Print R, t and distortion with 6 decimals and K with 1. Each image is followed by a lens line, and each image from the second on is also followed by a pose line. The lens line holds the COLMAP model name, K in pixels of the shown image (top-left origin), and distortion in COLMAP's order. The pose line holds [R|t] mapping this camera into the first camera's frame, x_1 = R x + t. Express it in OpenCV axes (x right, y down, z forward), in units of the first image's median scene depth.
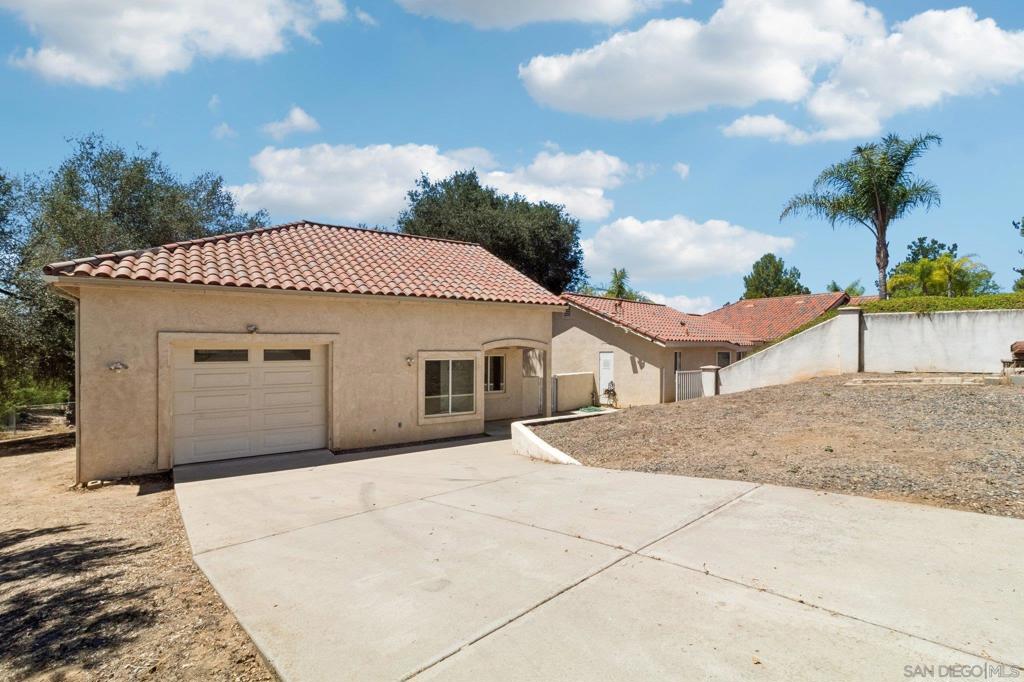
lens RADIAL K [[466.9, 0, 501.8], [0, 466.9, 332.2], [0, 0, 1]] dist [-0.000043, 0.000399]
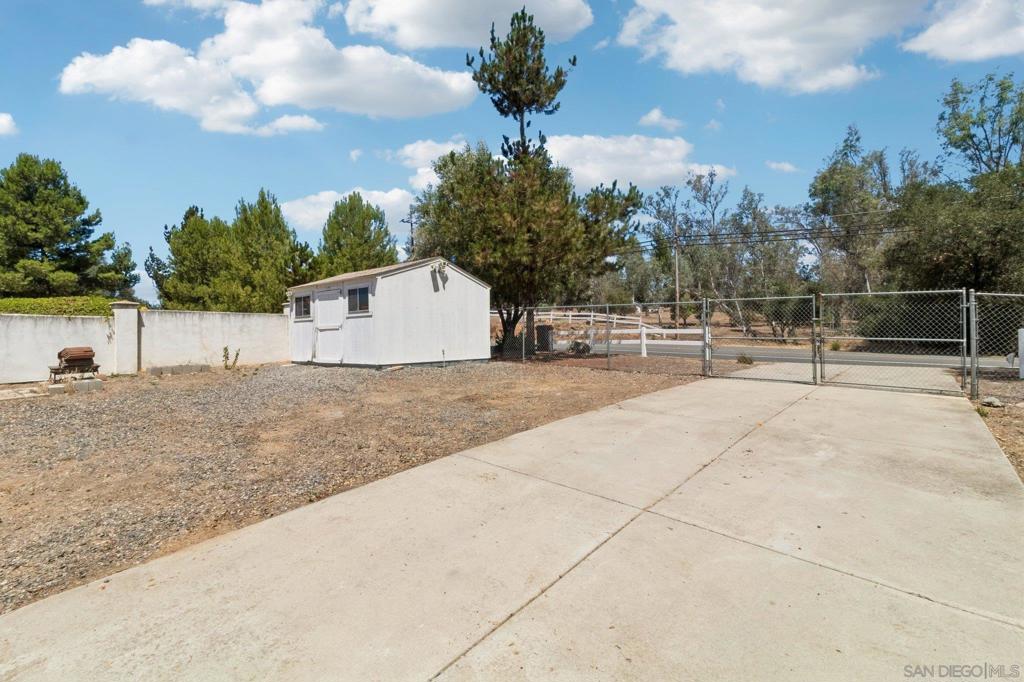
lens RADIAL K [[466.9, 0, 501.8], [0, 466.9, 332.2], [0, 0, 1]] dist [-0.000043, 0.000399]
pose [[-0.133424, 0.015056, 0.990945, -0.063006], [-0.005218, 0.999860, -0.015895, -0.007492], [-0.991045, -0.007292, -0.133327, 0.569328]]
